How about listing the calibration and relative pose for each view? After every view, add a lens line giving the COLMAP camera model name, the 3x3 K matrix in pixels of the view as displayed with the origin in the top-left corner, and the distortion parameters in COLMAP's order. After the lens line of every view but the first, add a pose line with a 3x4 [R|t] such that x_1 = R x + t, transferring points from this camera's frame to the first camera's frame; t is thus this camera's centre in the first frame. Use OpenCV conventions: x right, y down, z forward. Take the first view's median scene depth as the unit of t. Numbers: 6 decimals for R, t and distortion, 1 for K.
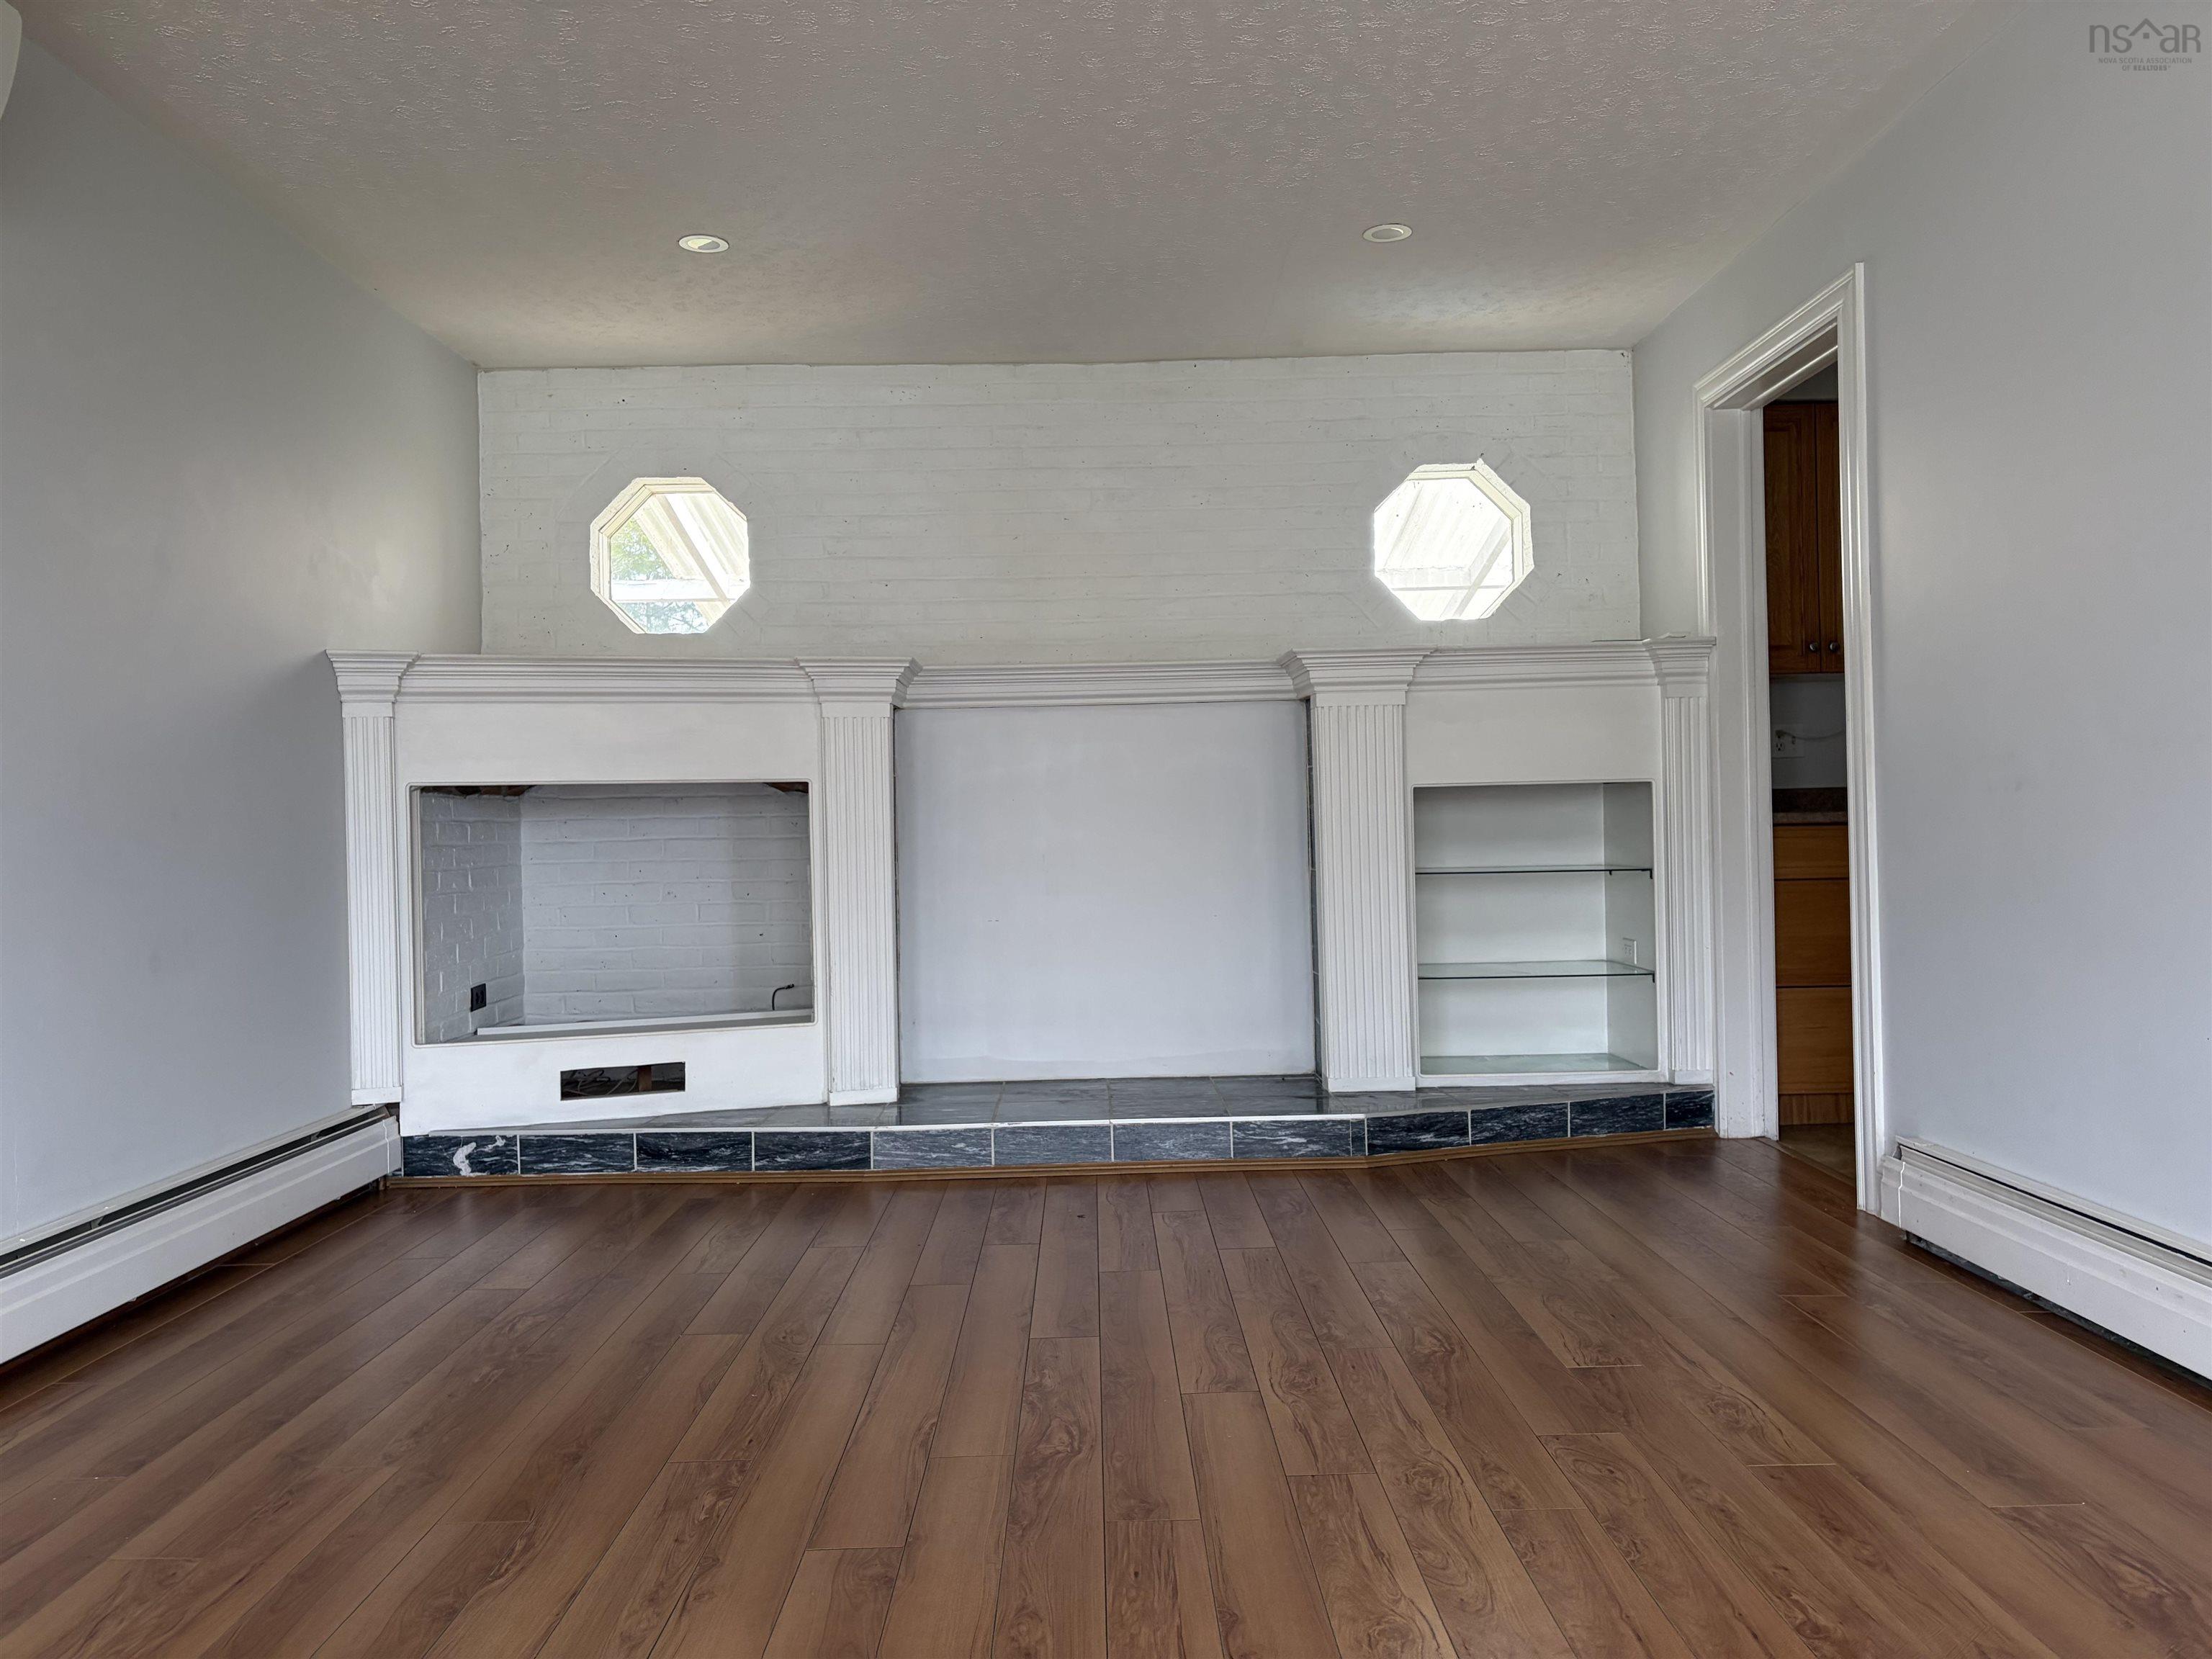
lens RADIAL K [[1666.0, 0, 1101.4], [0, 1666.0, 828.4], [0, 0, 1]] dist [0.105695, -0.152172]
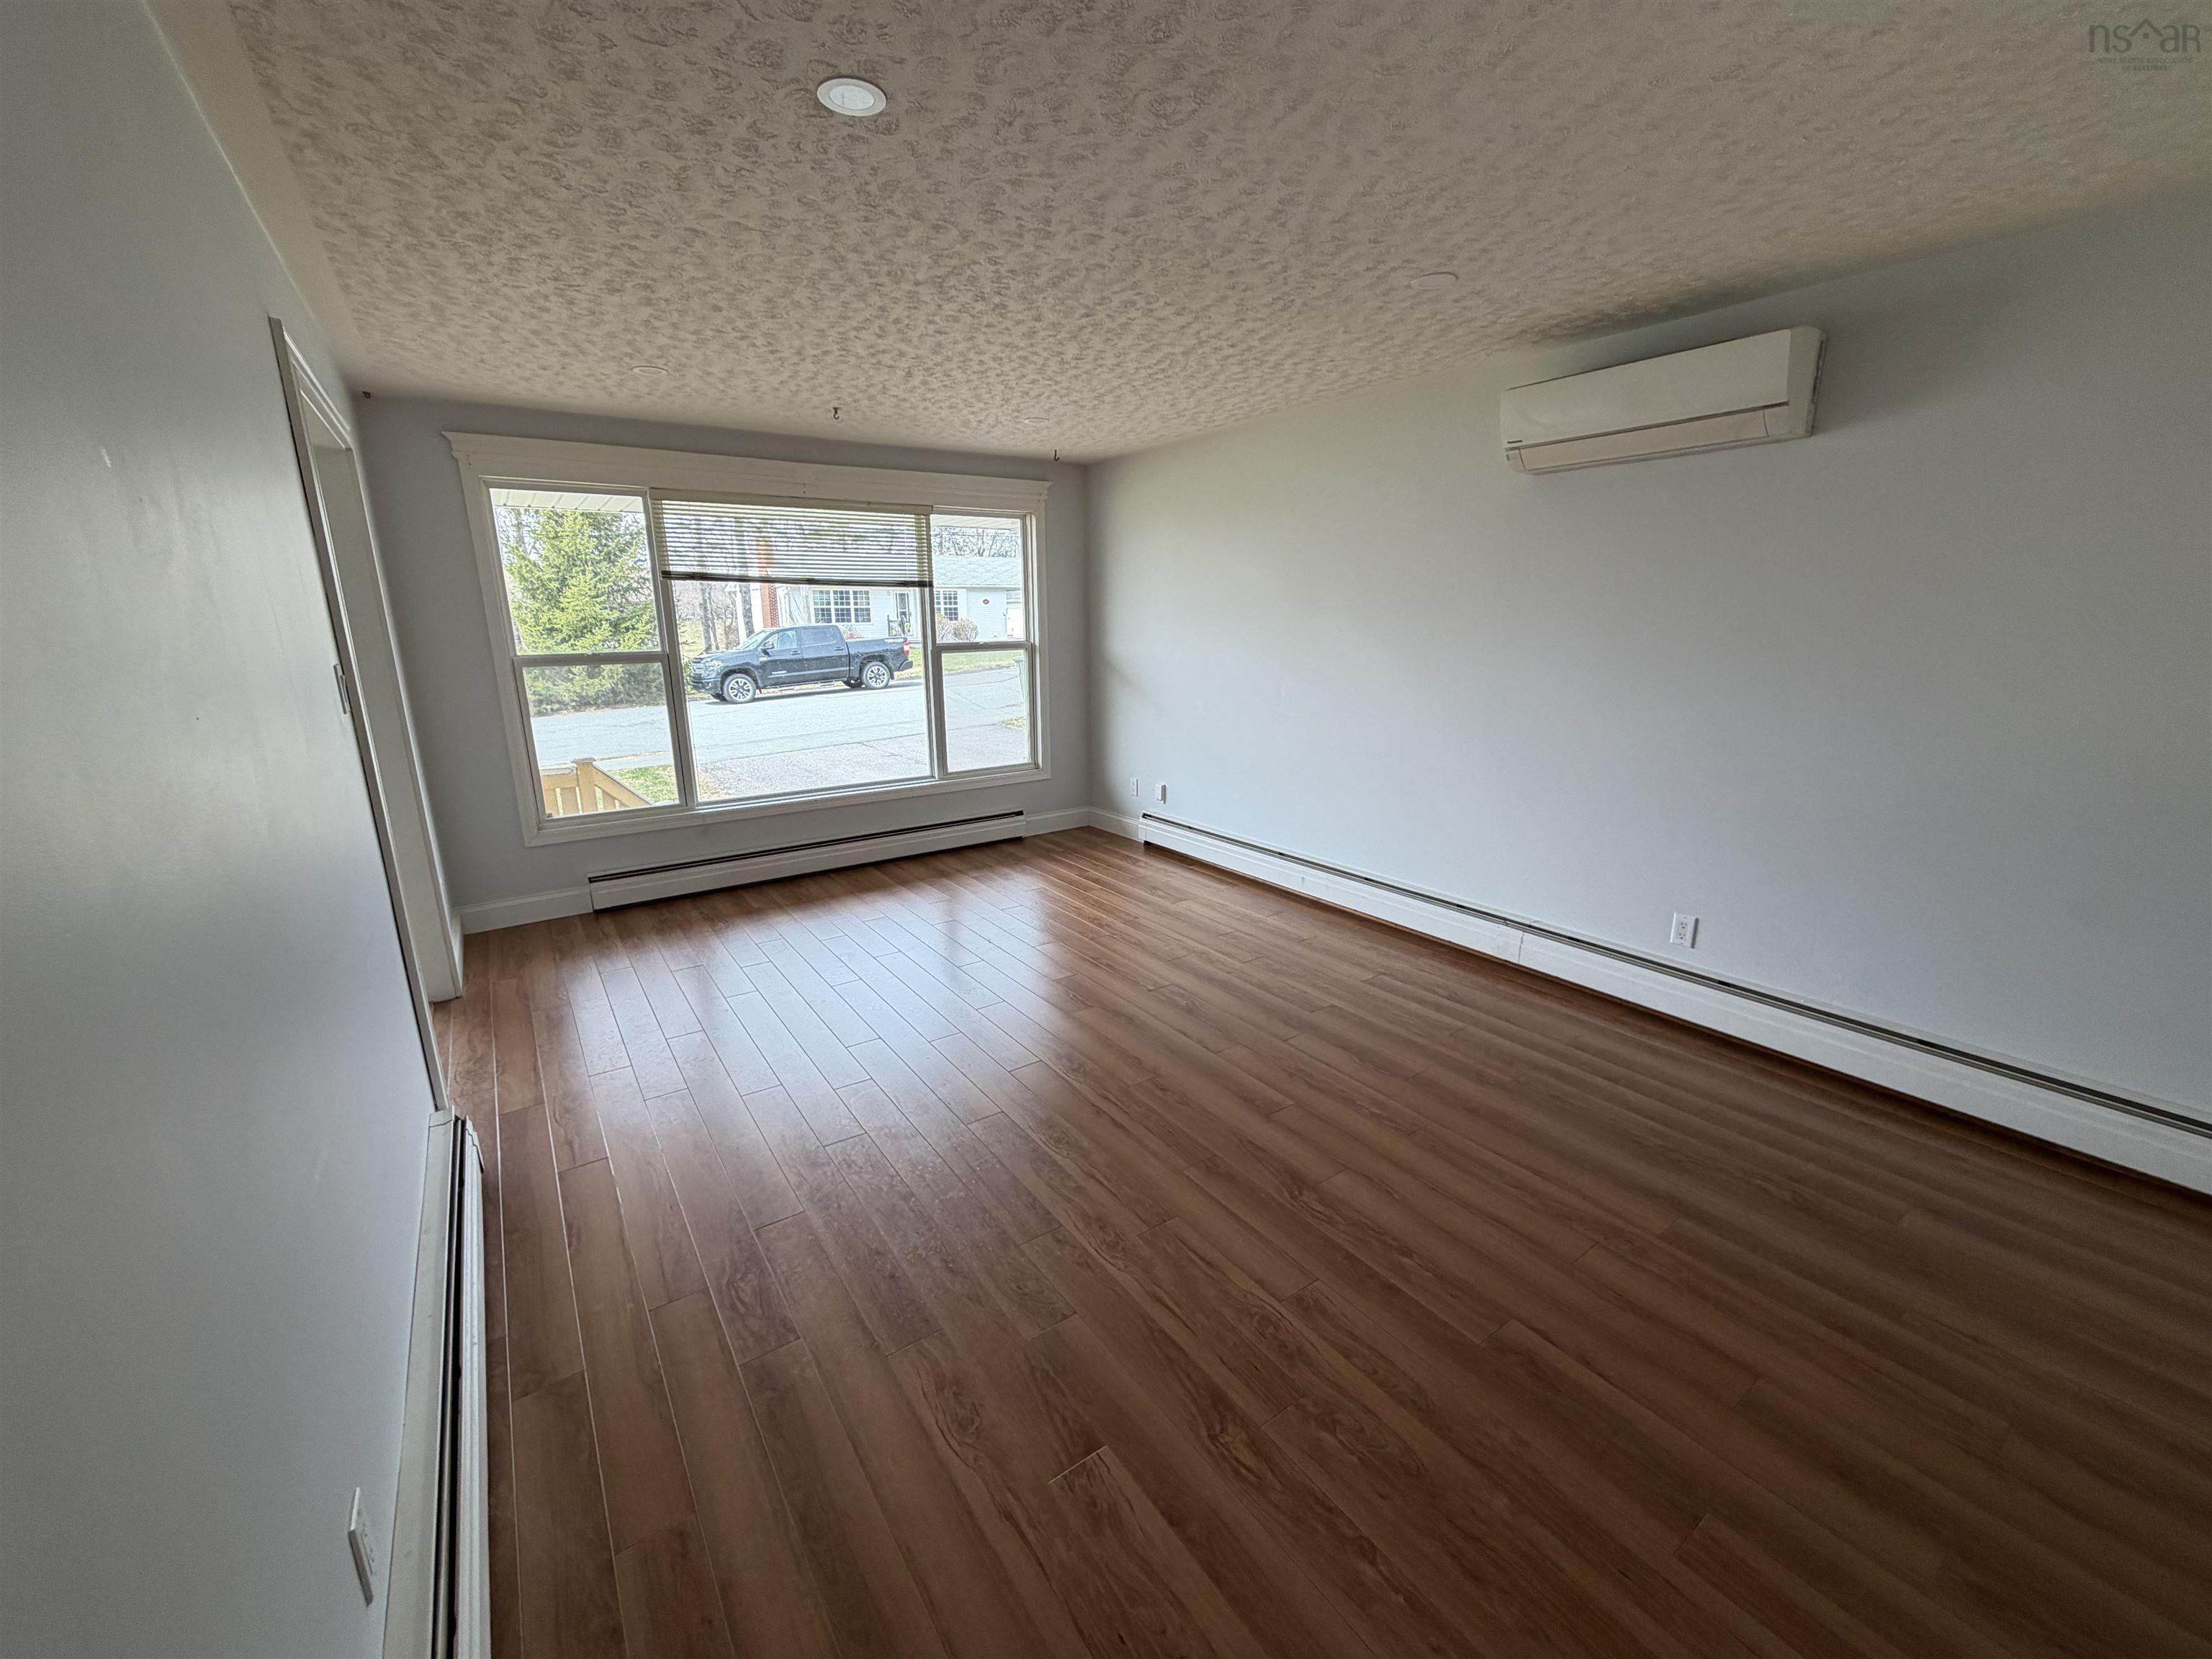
lens RADIAL K [[890.5, 0, 1102.2], [0, 890.5, 829.4], [0, 0, 1]] dist [0.000060, 0.000354]
pose [[-0.826456, 0.165357, -0.538170, 0.586085], [0.030027, 0.967481, 0.251154, -0.244083], [0.562199, 0.191408, -0.804546, 1.550488]]
